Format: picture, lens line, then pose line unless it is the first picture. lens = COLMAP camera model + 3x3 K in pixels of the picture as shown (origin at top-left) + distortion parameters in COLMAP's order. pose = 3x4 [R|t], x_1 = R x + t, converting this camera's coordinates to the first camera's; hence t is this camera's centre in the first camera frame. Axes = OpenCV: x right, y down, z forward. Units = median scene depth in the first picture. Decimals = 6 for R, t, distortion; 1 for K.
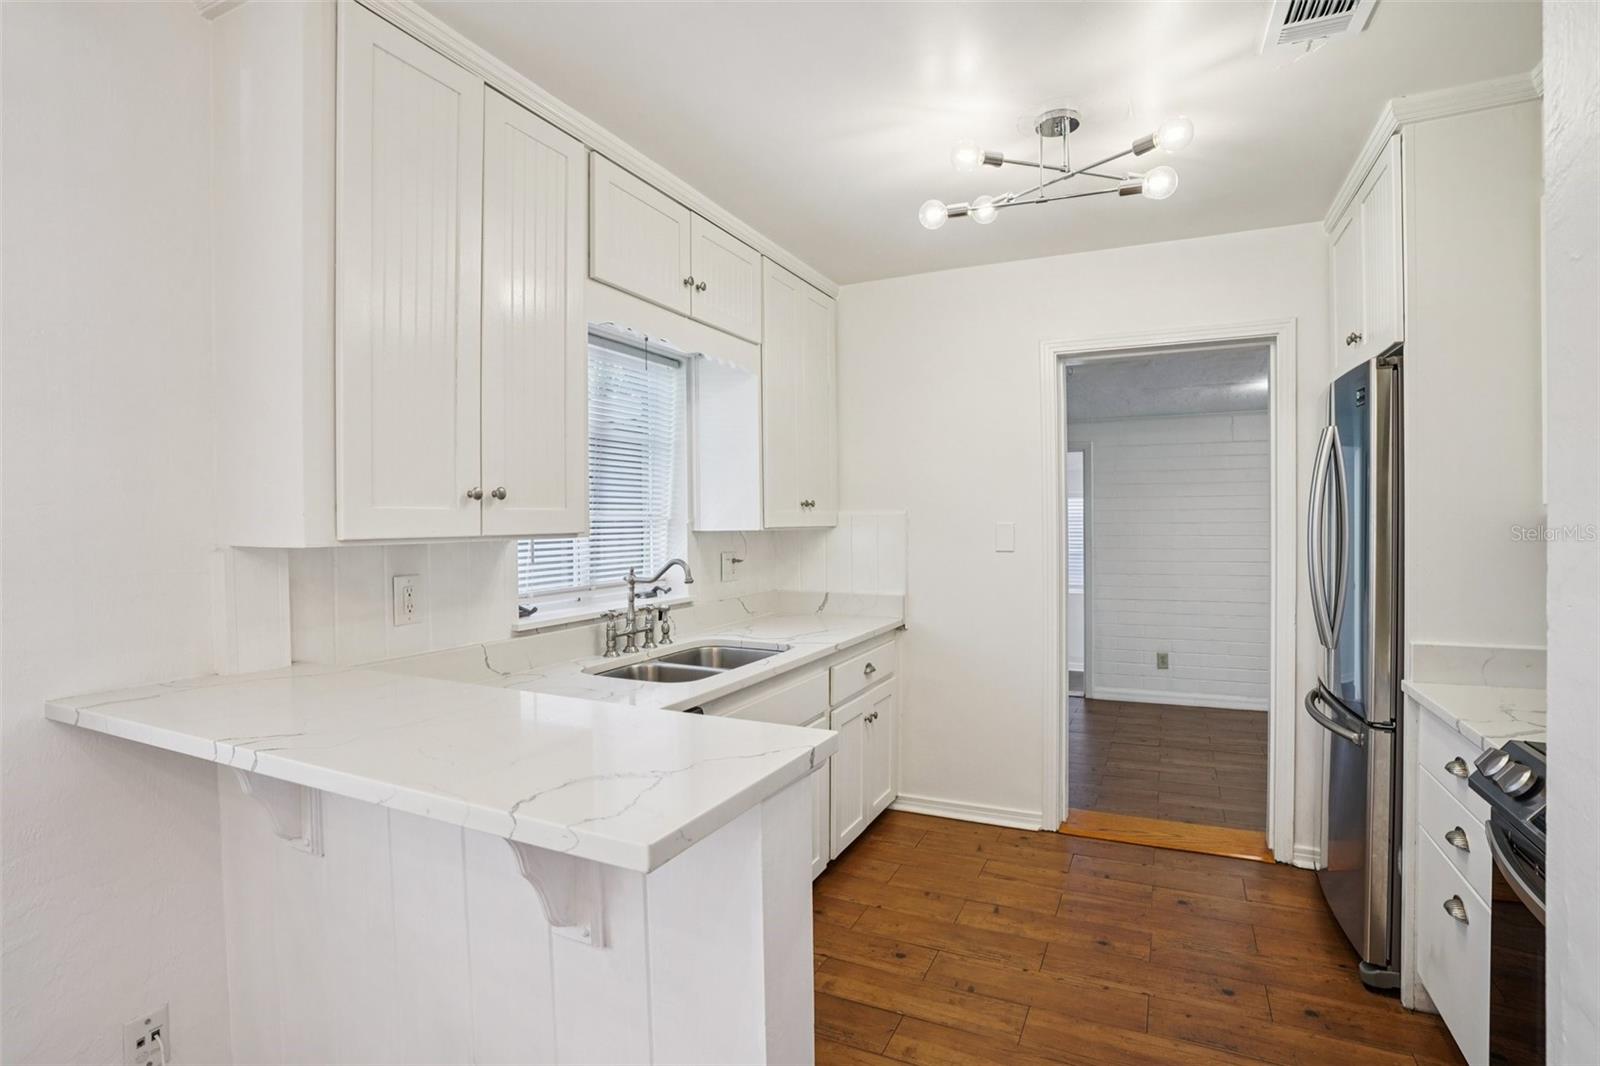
lens RADIAL K [[790.8, 0, 790.6], [0, 790.8, 531.9], [0, 0, 1]] dist [-0.053606, 0.005796]
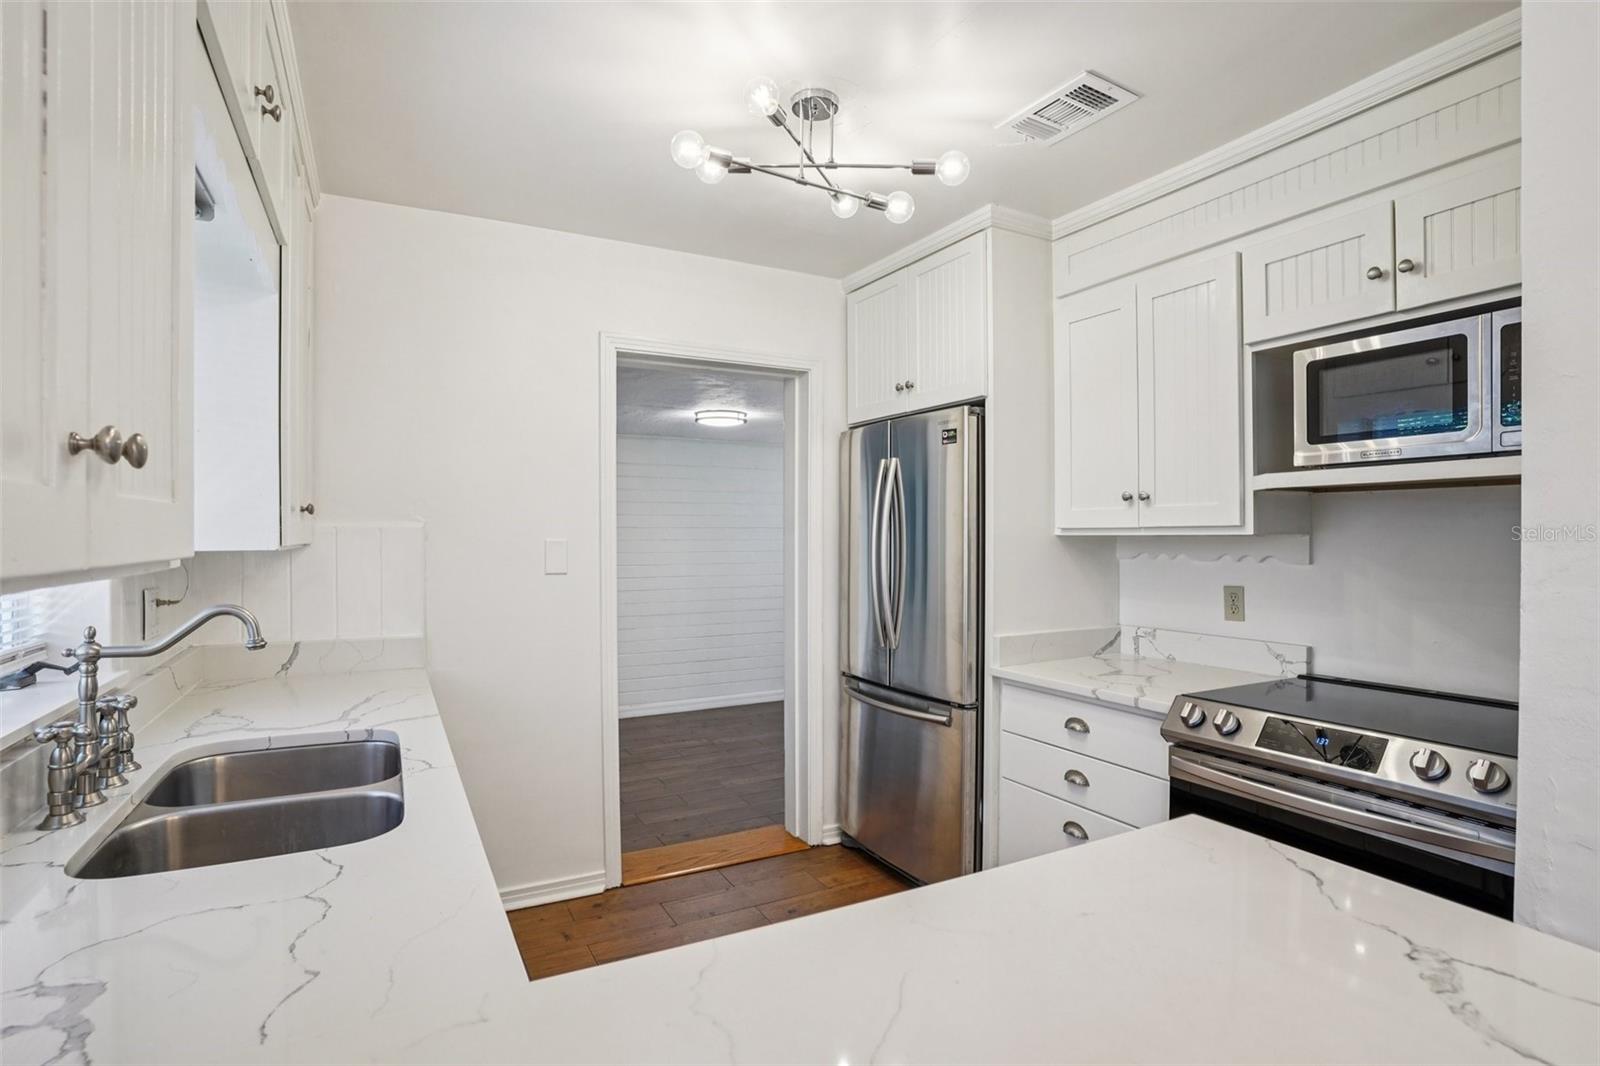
lens RADIAL K [[790.8, 0, 832.0], [0, 790.8, 541.8], [0, 0, 1]] dist [-0.053606, 0.005796]
pose [[0.576101, 0.002885, 0.817373, -0.280629], [0.004695, 0.999966, -0.006839, -0.001928], [-0.817365, 0.007778, 0.576068, 0.323064]]
